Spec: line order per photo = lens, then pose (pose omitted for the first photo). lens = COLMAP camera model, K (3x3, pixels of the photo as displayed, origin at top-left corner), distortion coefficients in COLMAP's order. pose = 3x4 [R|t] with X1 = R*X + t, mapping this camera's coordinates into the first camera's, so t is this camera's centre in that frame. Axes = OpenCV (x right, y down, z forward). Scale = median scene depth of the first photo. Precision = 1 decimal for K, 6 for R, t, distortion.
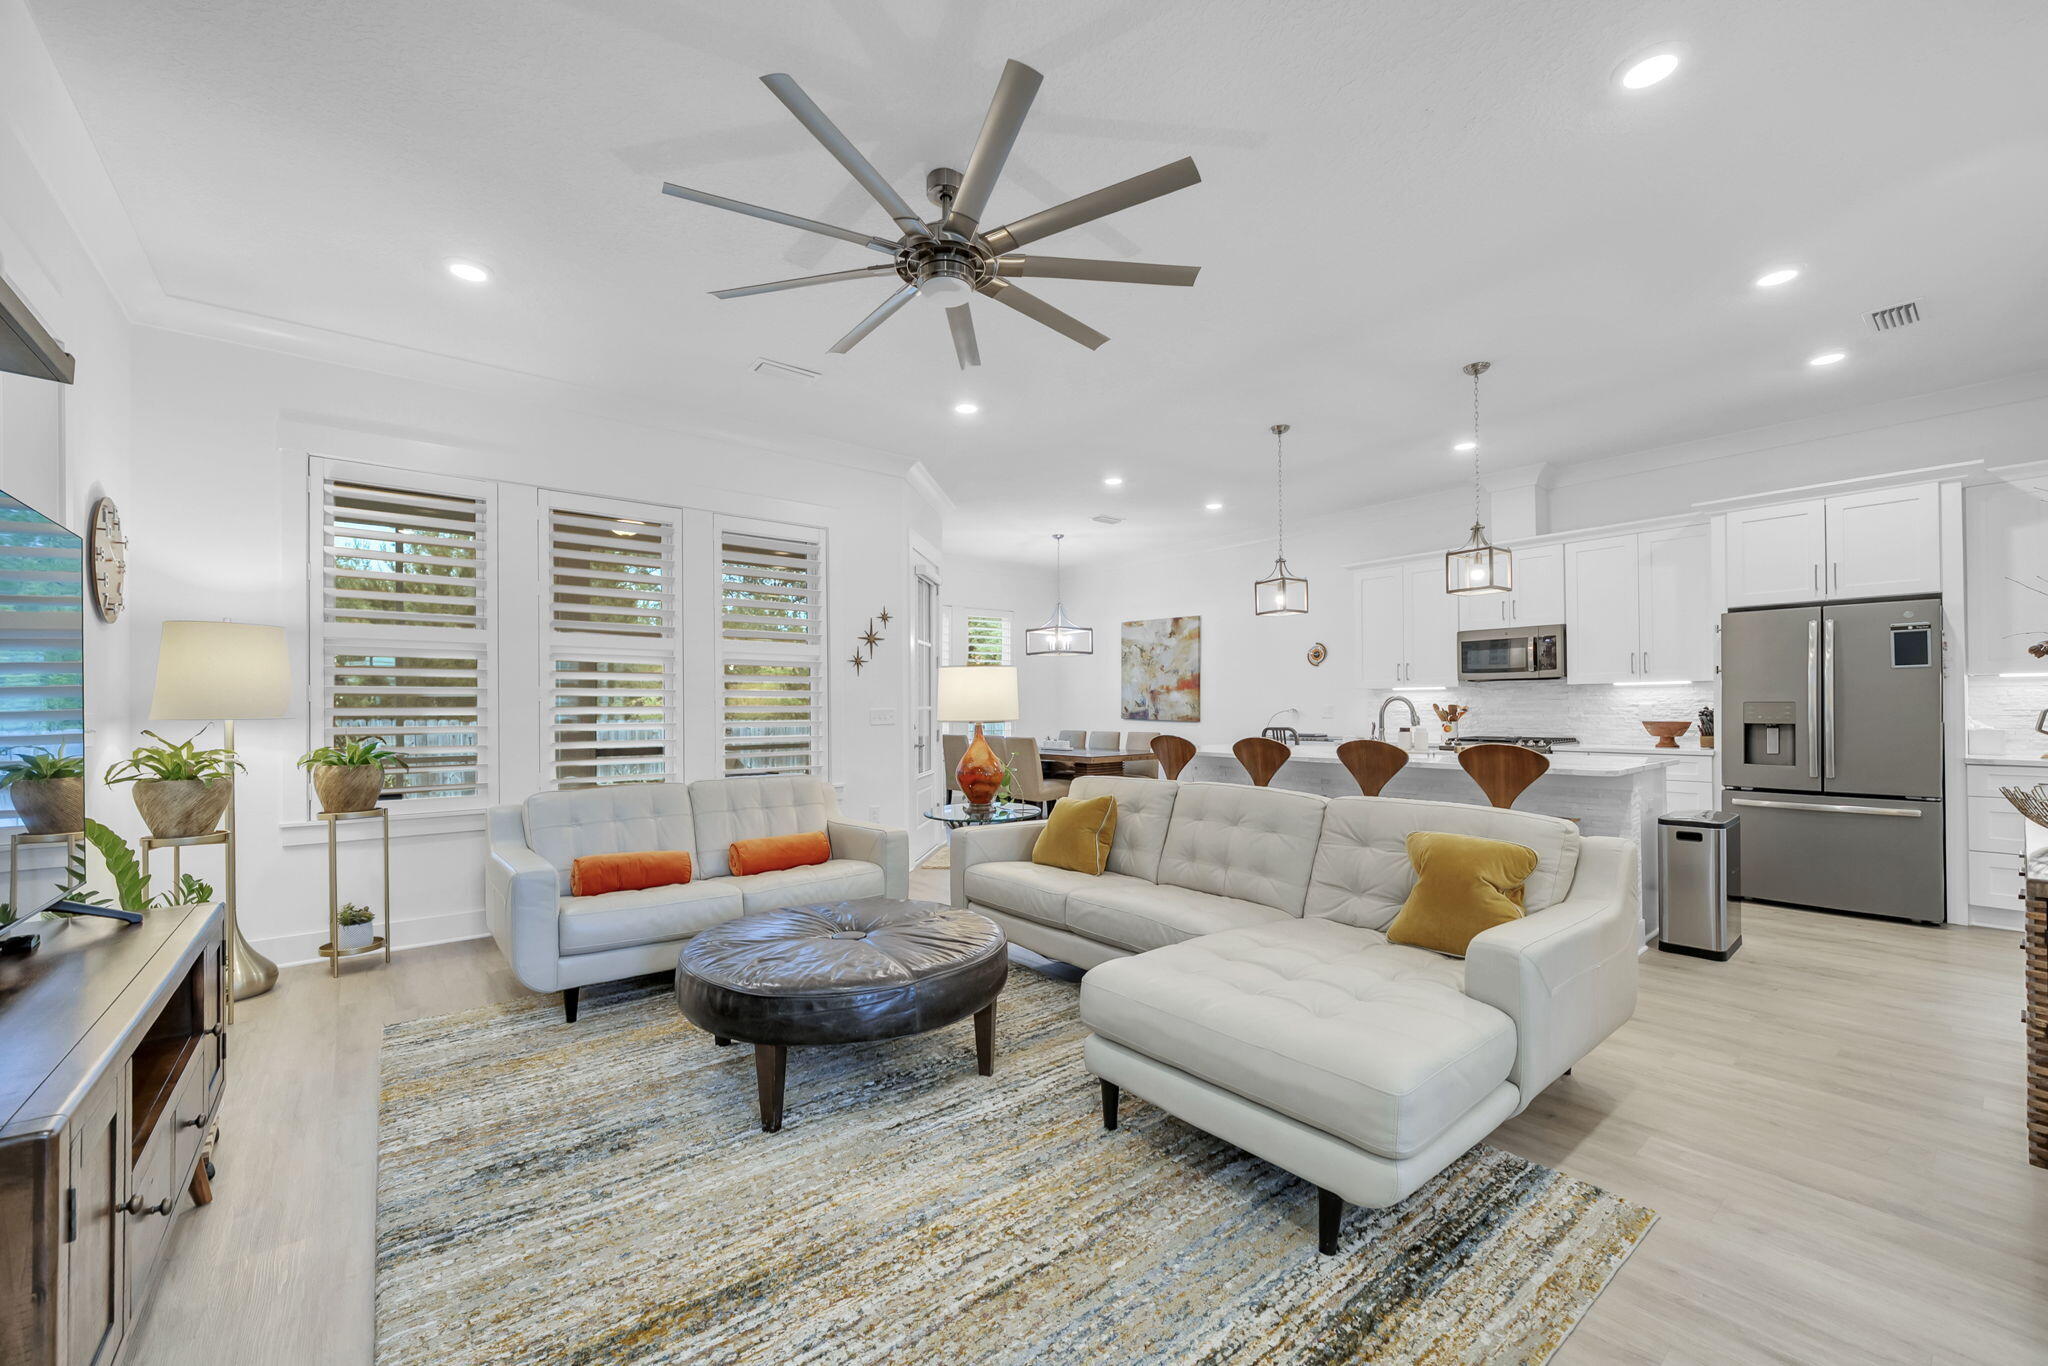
lens RADIAL K [[819.6, 0, 1018.3], [0, 819.6, 702.4], [0, 0, 1]] dist [-0.003281, -0.000019]
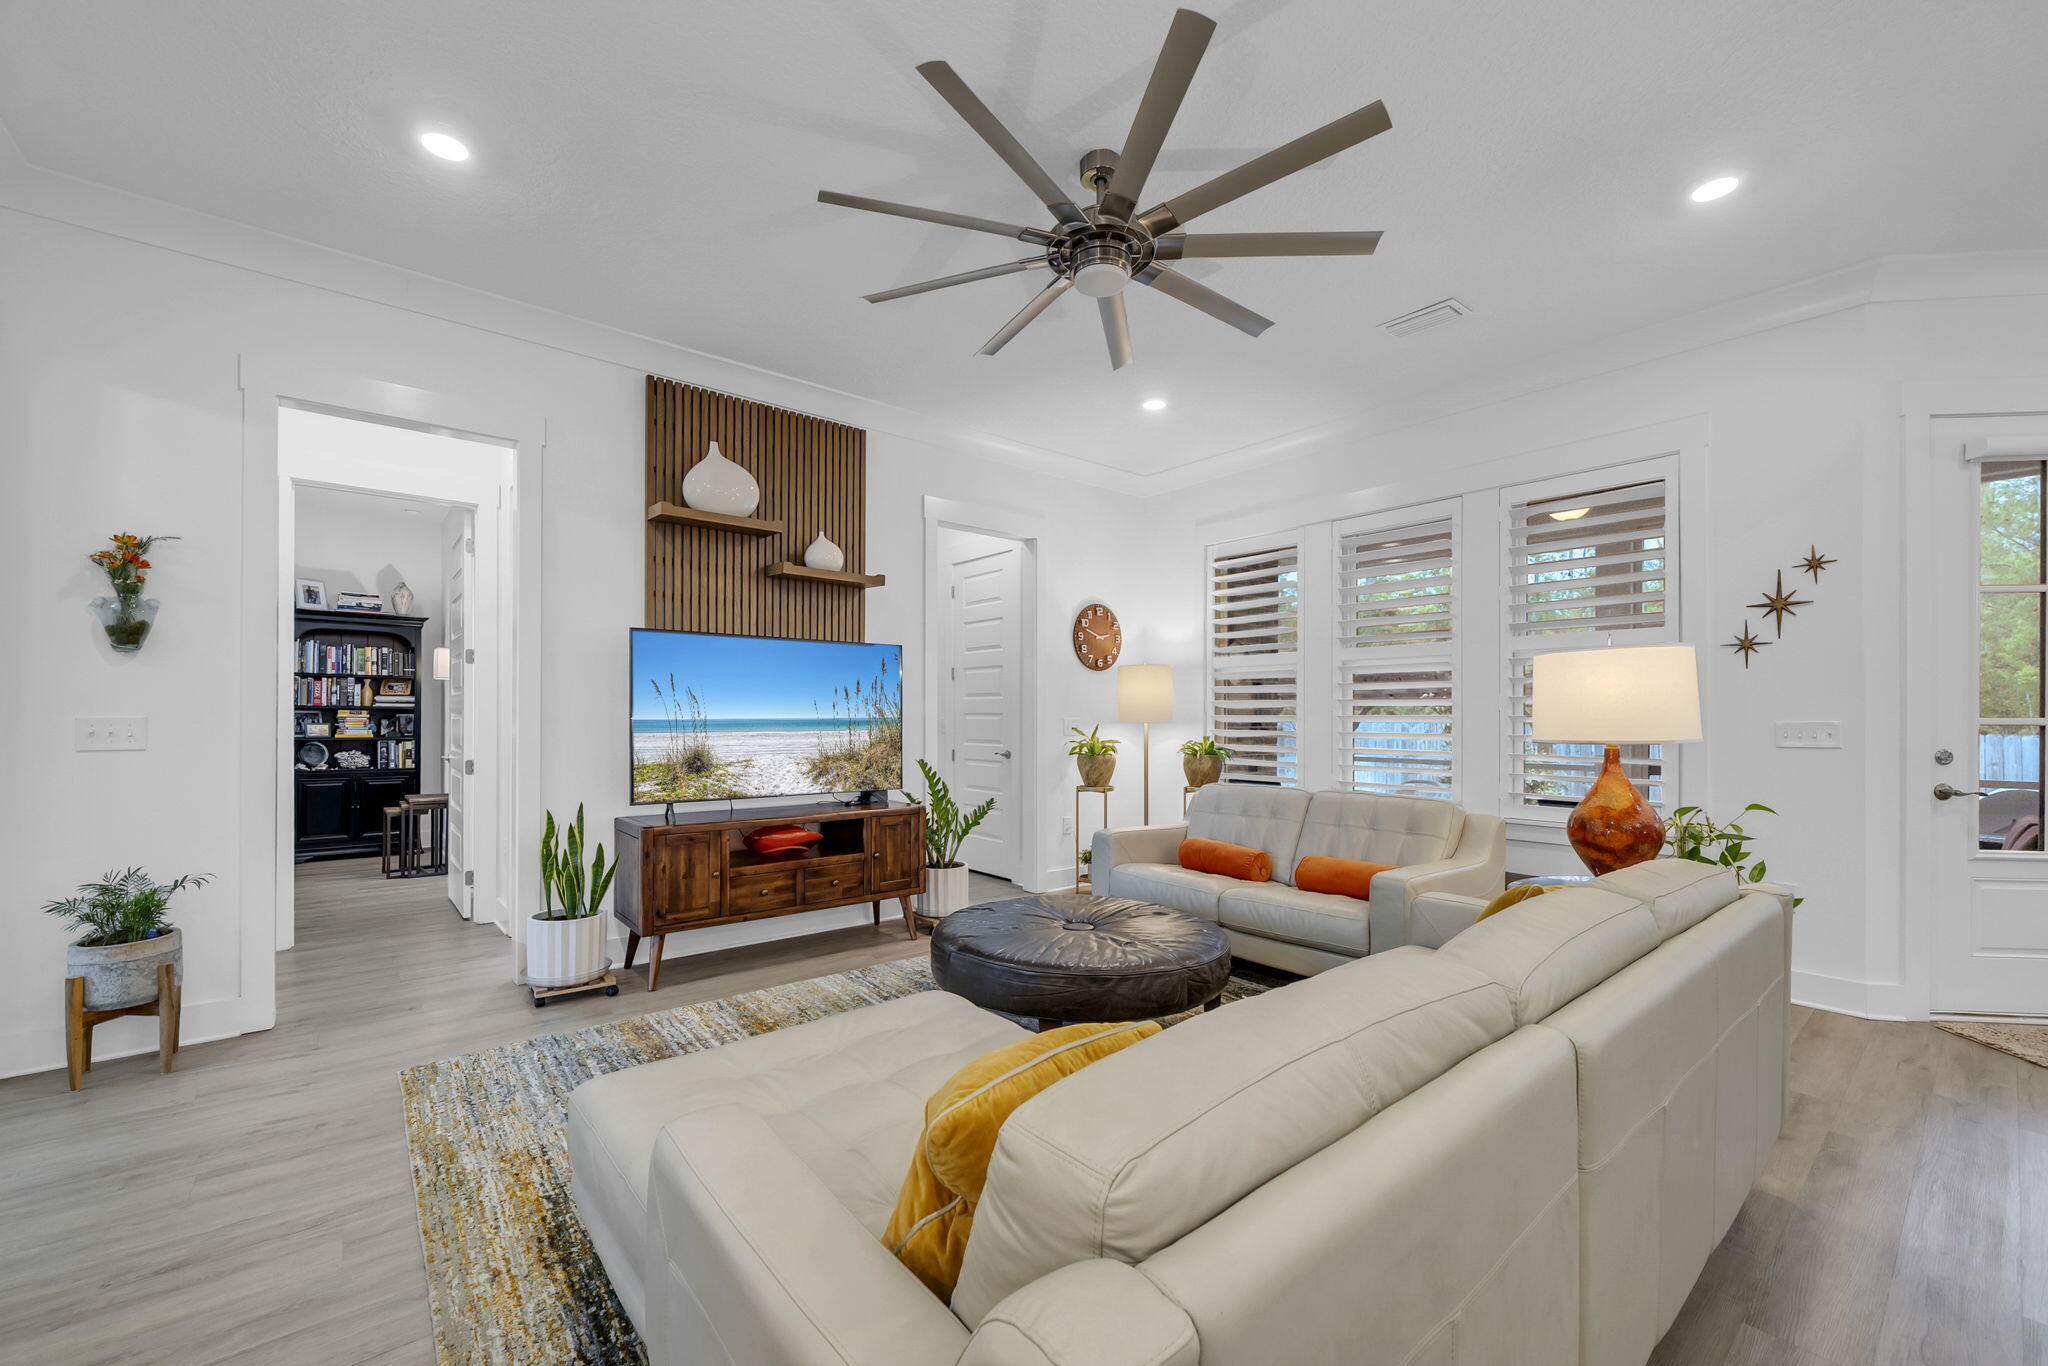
lens RADIAL K [[826.1, 0, 1020.0], [0, 826.1, 716.9], [0, 0, 1]] dist [-0.001331, -0.000213]
pose [[0.005152, 0.004517, -0.999977, 0.665024], [0.003803, 0.999982, 0.004536, 0.000144], [0.999979, -0.003826, 0.005135, 0.685919]]
